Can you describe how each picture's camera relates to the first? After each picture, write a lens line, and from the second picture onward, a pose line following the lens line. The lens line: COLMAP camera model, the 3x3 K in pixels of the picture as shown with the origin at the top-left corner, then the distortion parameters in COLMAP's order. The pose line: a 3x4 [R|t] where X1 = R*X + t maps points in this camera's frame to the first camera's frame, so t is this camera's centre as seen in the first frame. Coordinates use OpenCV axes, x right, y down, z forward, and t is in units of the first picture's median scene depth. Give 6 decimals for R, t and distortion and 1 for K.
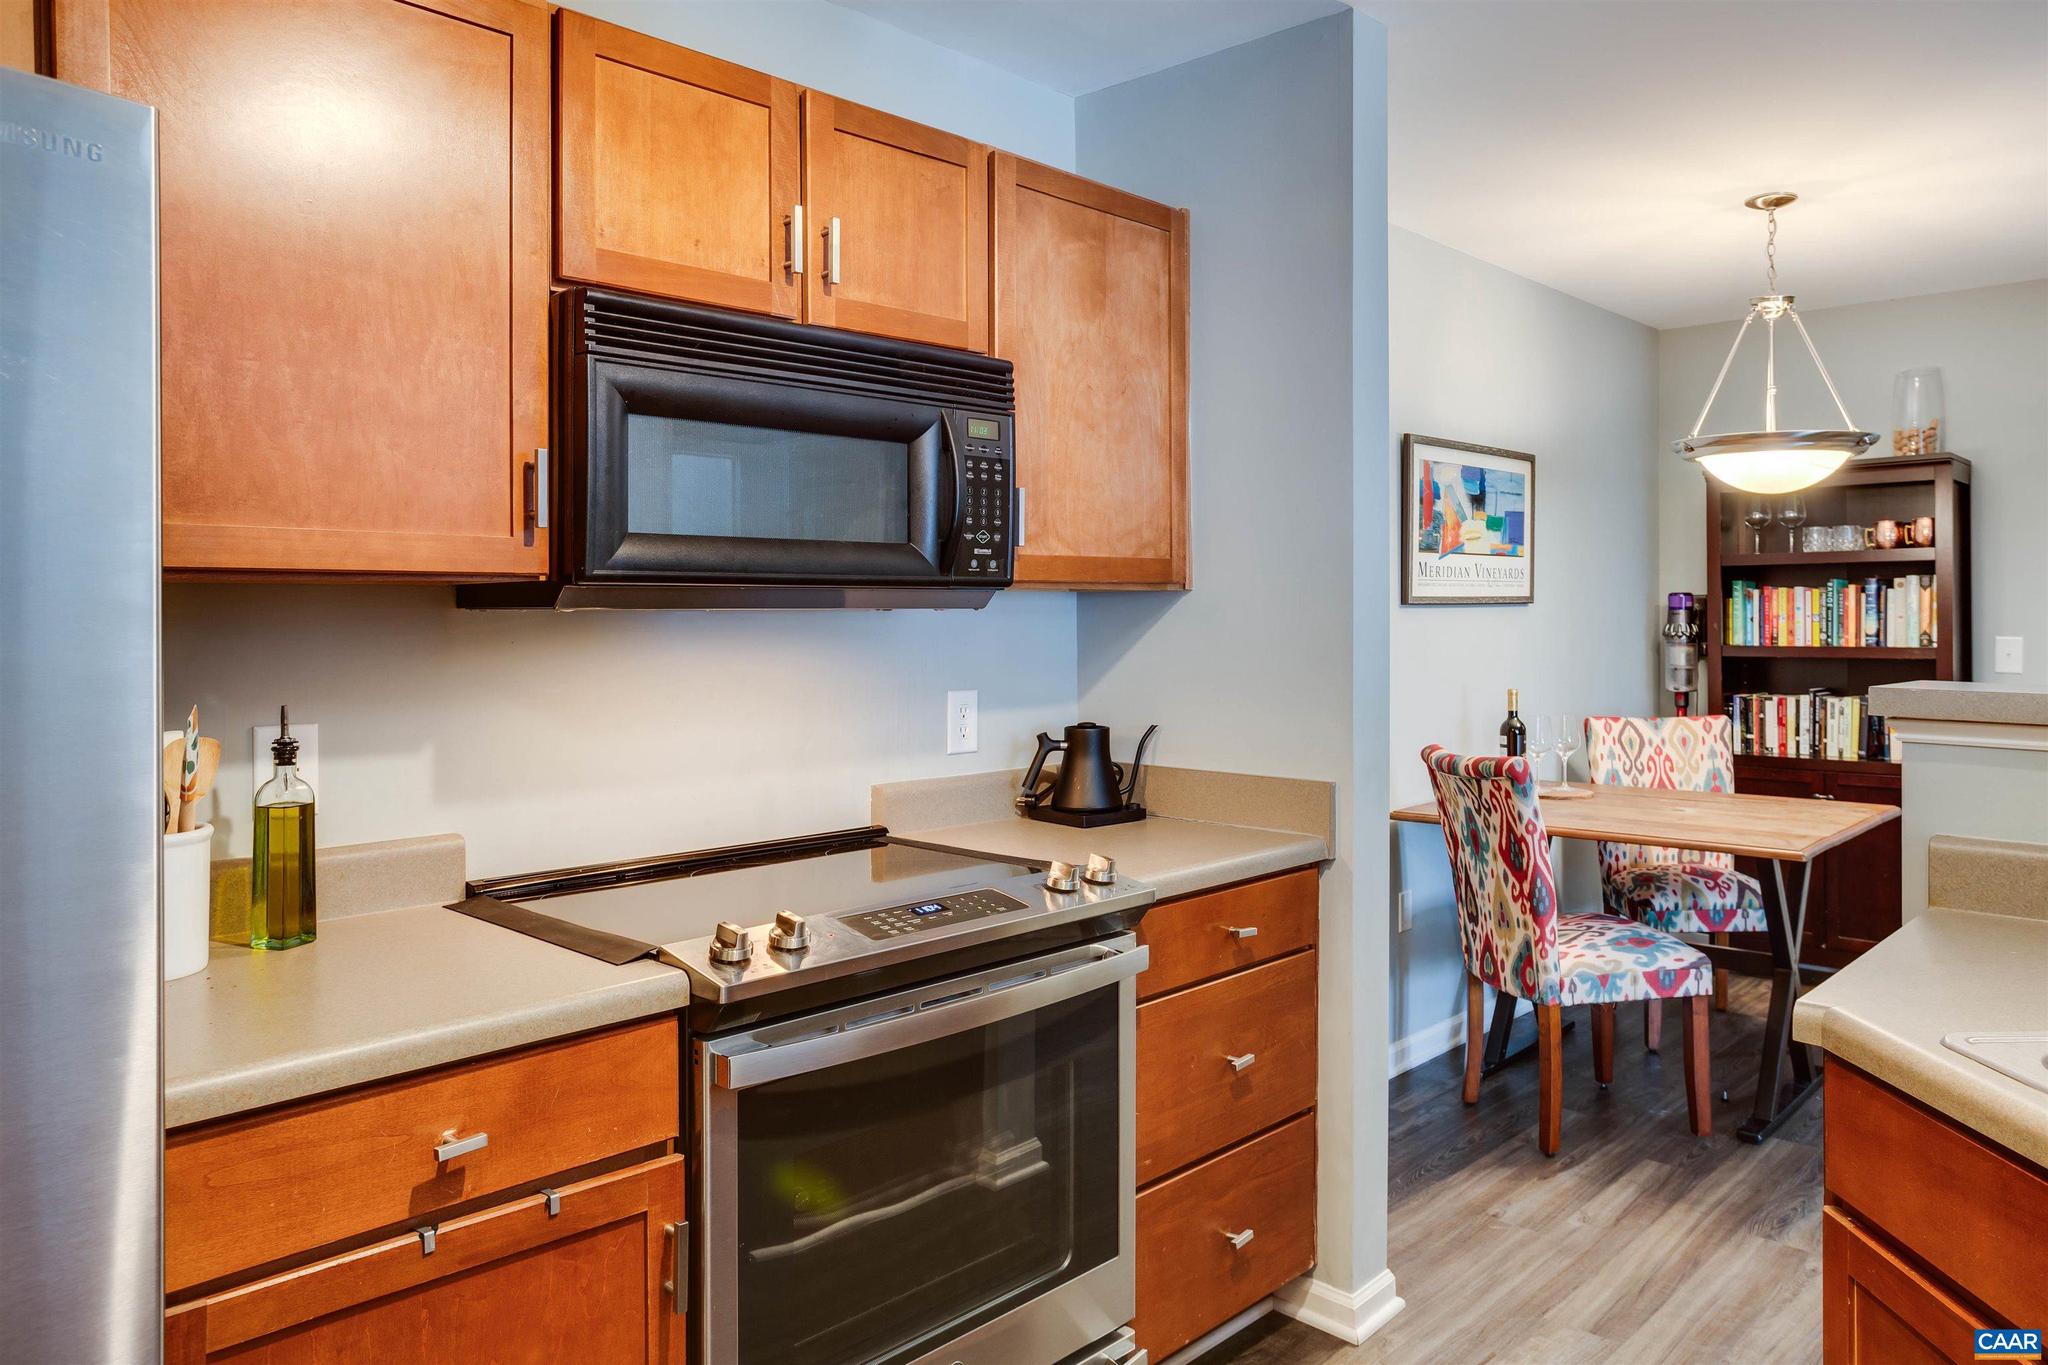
lens RADIAL K [[1388.9, 0, 1095.0], [0, 1388.9, 611.3], [0, 0, 1]] dist [-0.033384, 0.029144]
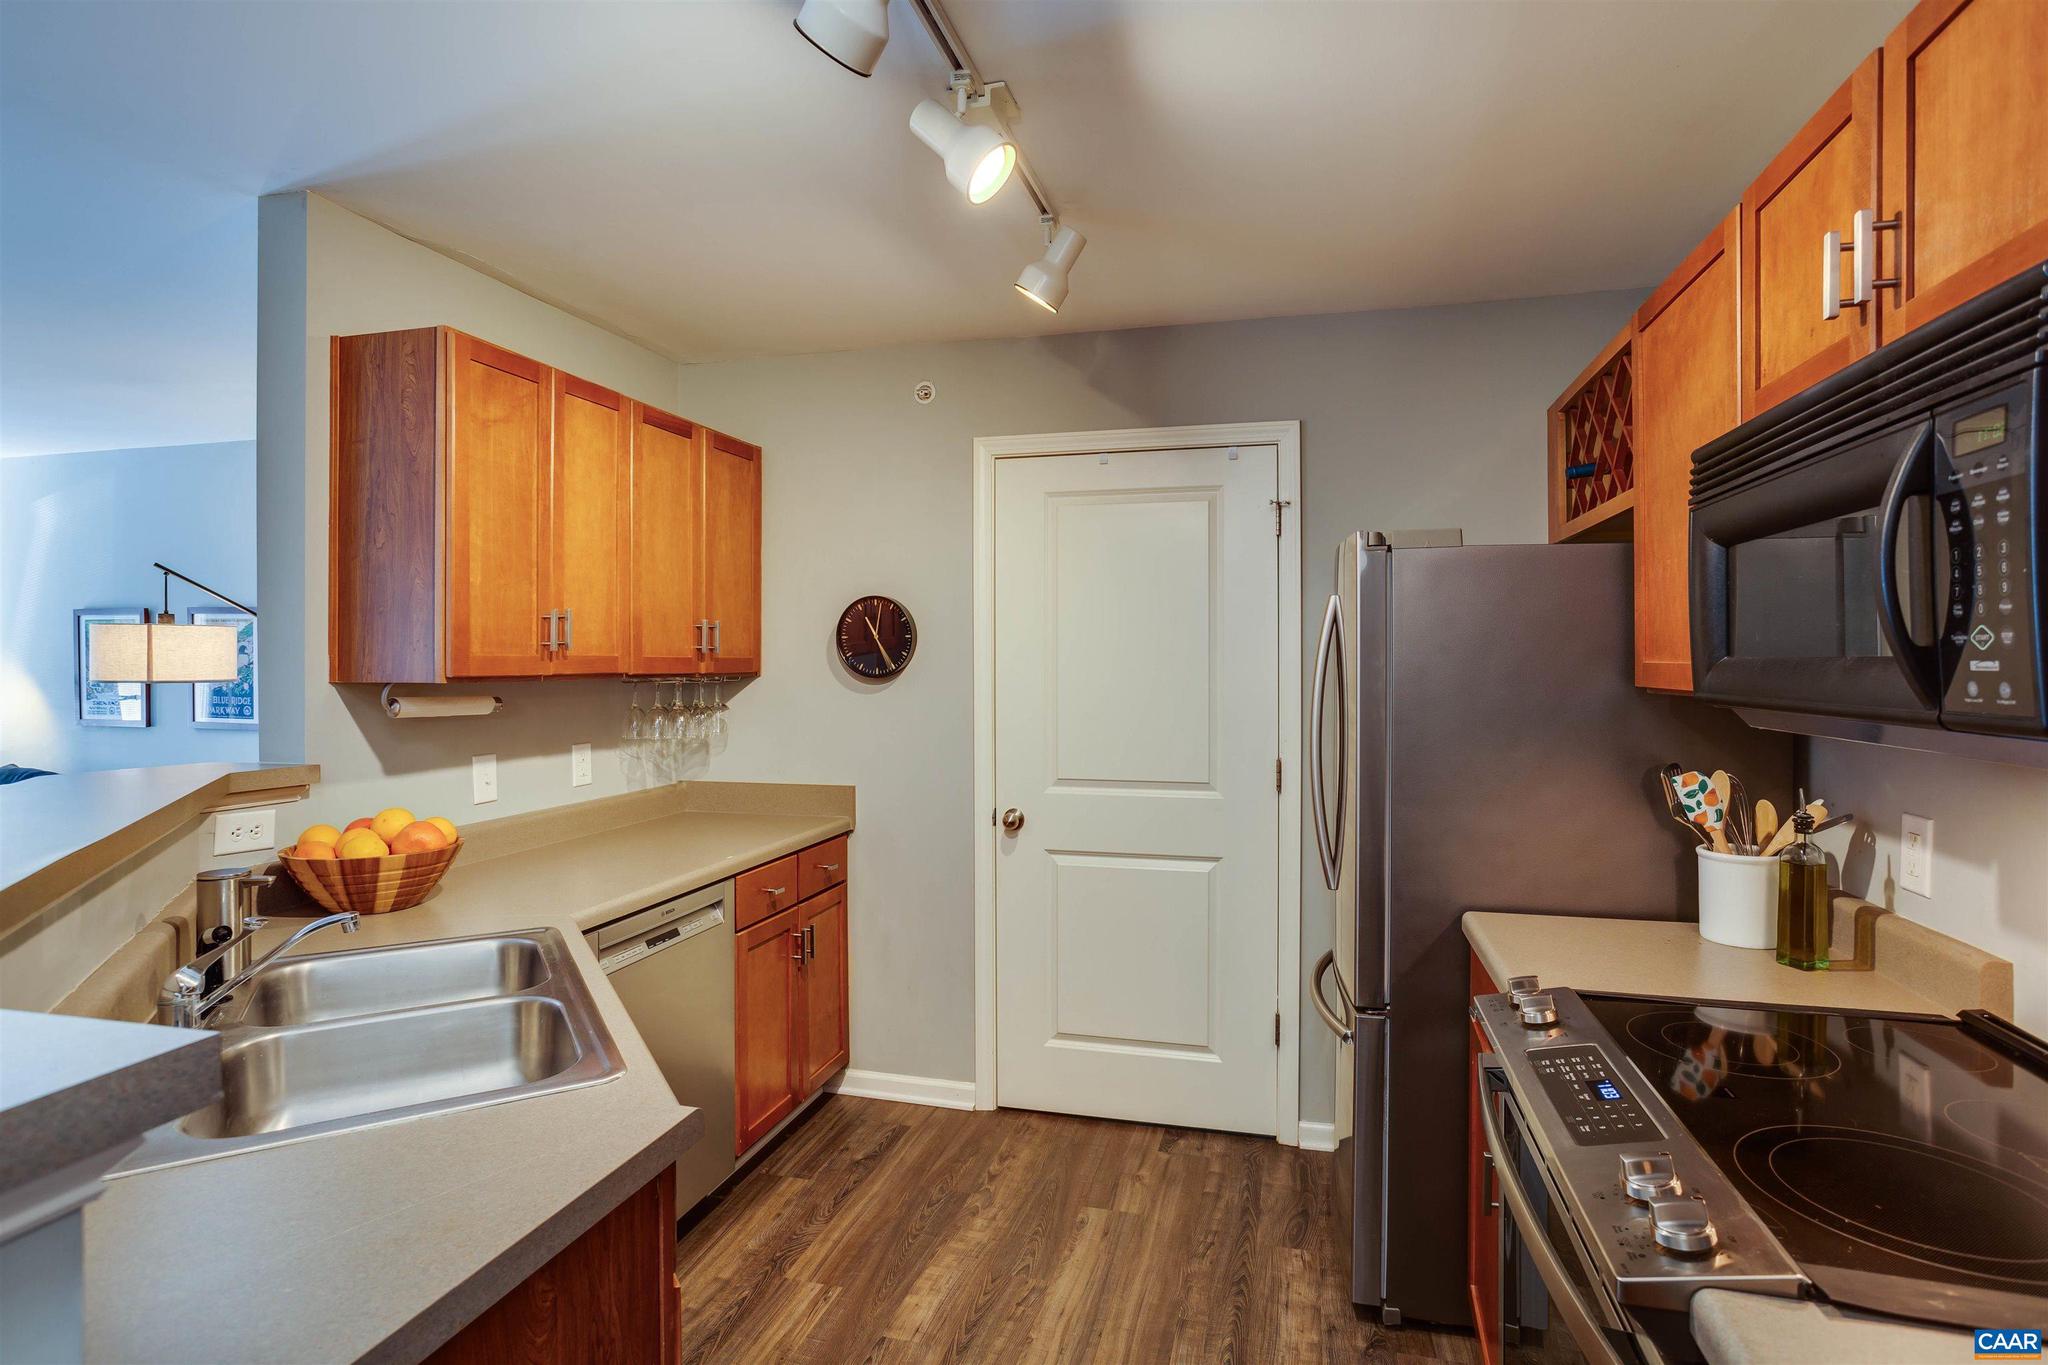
lens RADIAL K [[1046.8, 0, 1028.9], [0, 1046.8, 657.4], [0, 0, 1]] dist [-0.049823, 0.026121]
pose [[-0.882405, 0.002757, -0.470483, 0.320059], [0.002463, 0.999996, 0.001239, -0.036659], [0.470484, -0.000065, -0.882408, 0.900879]]
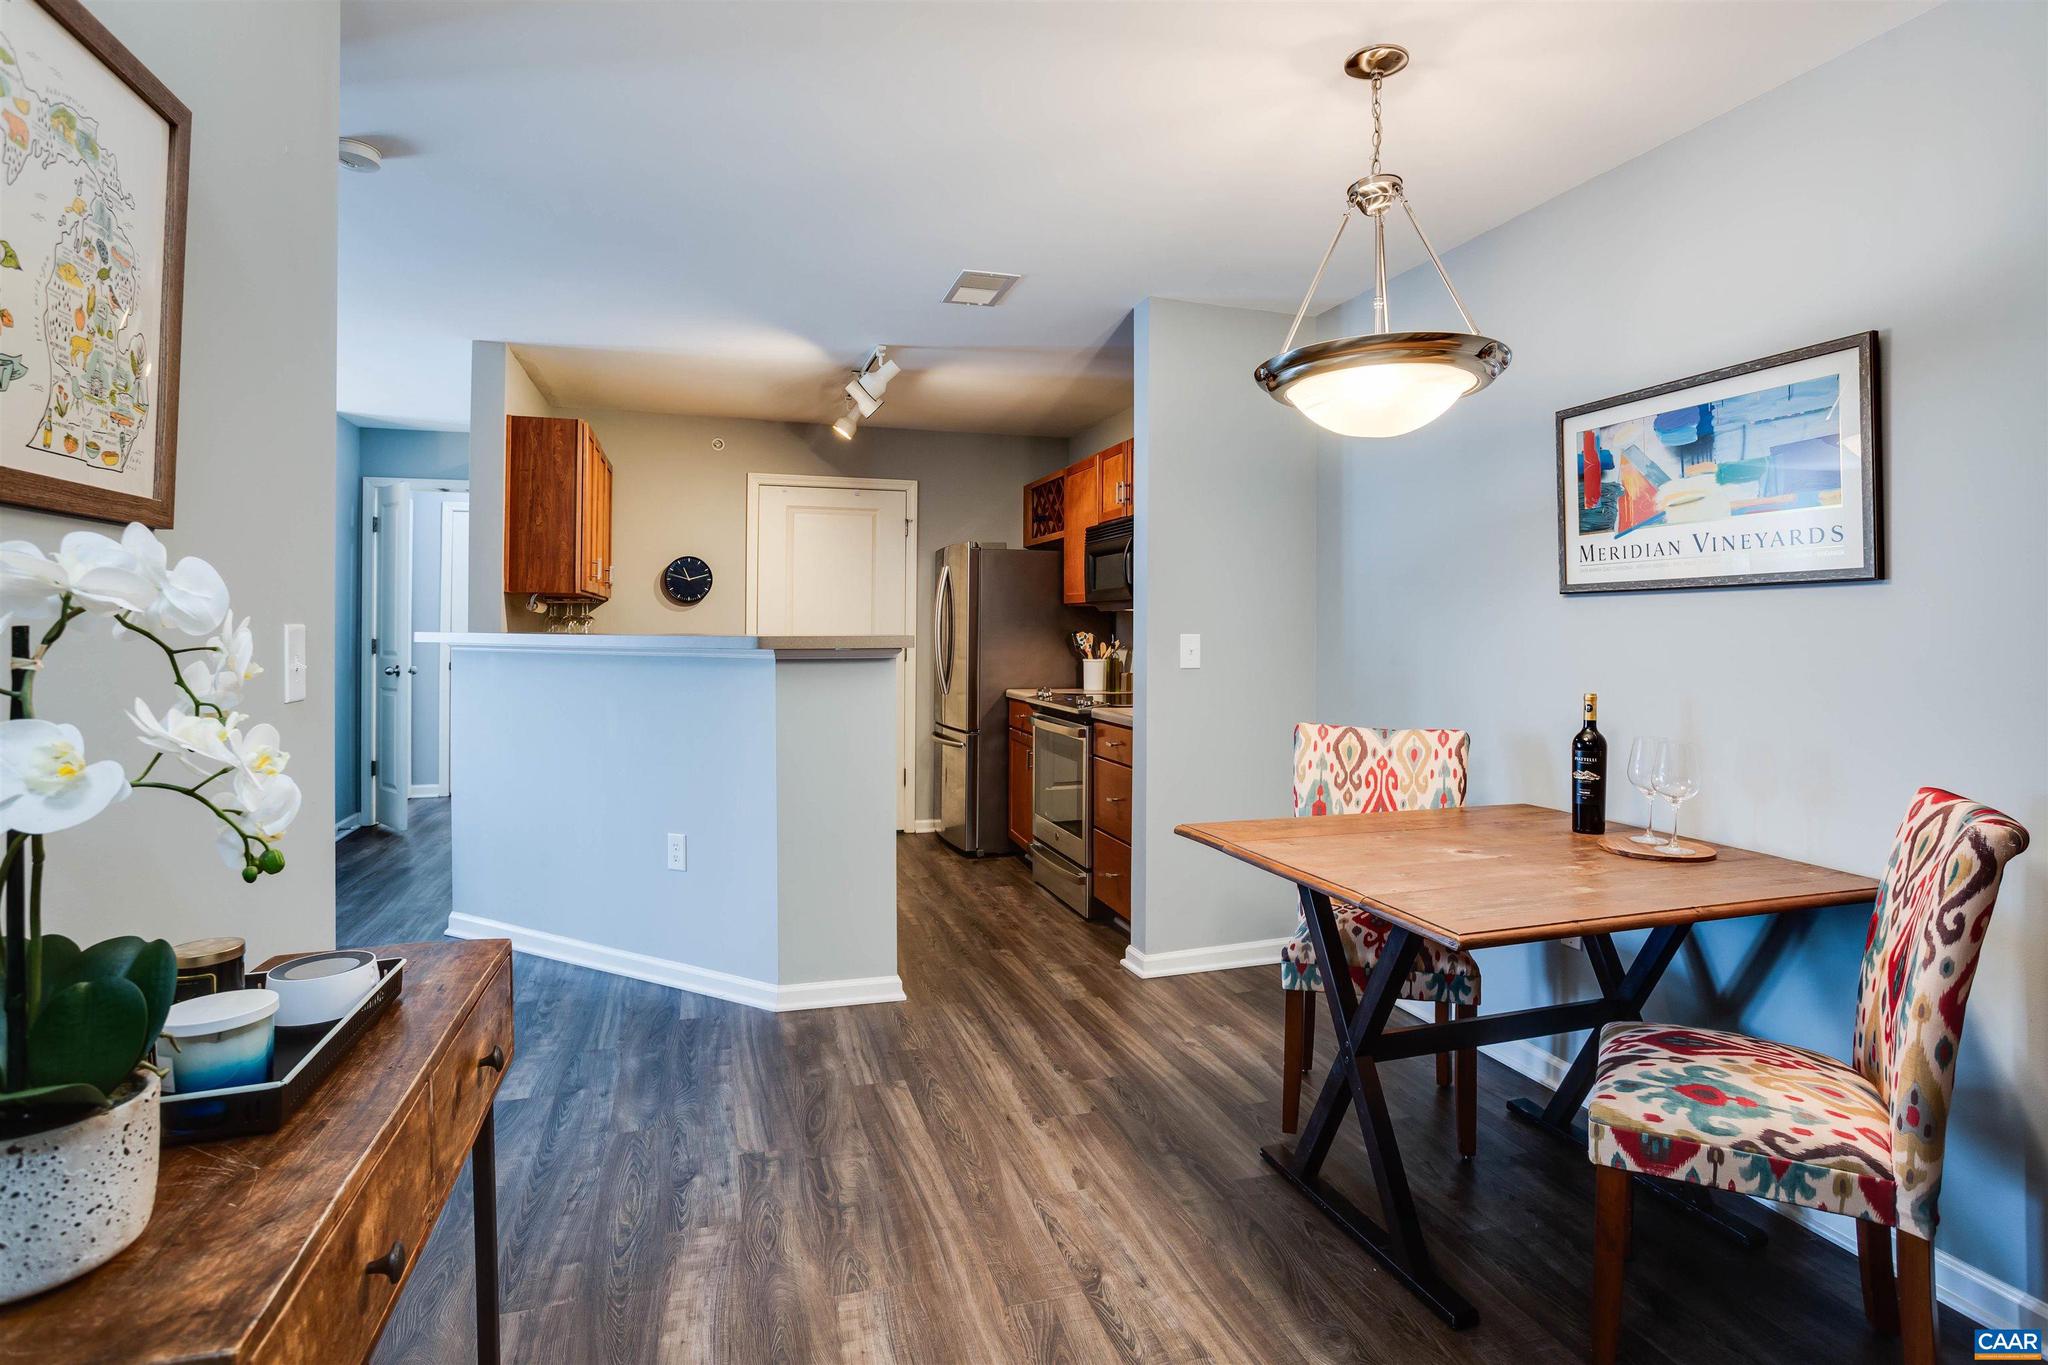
lens RADIAL K [[1083.3, 0, 1025.3], [0, 1083.3, 615.3], [0, 0, 1]] dist [-0.028659, 0.016805]
pose [[-0.507977, -0.011490, -0.861294, 1.409681], [-0.007413, 0.999932, -0.008968, 0.025777], [0.861339, 0.001829, -0.508027, 1.444281]]
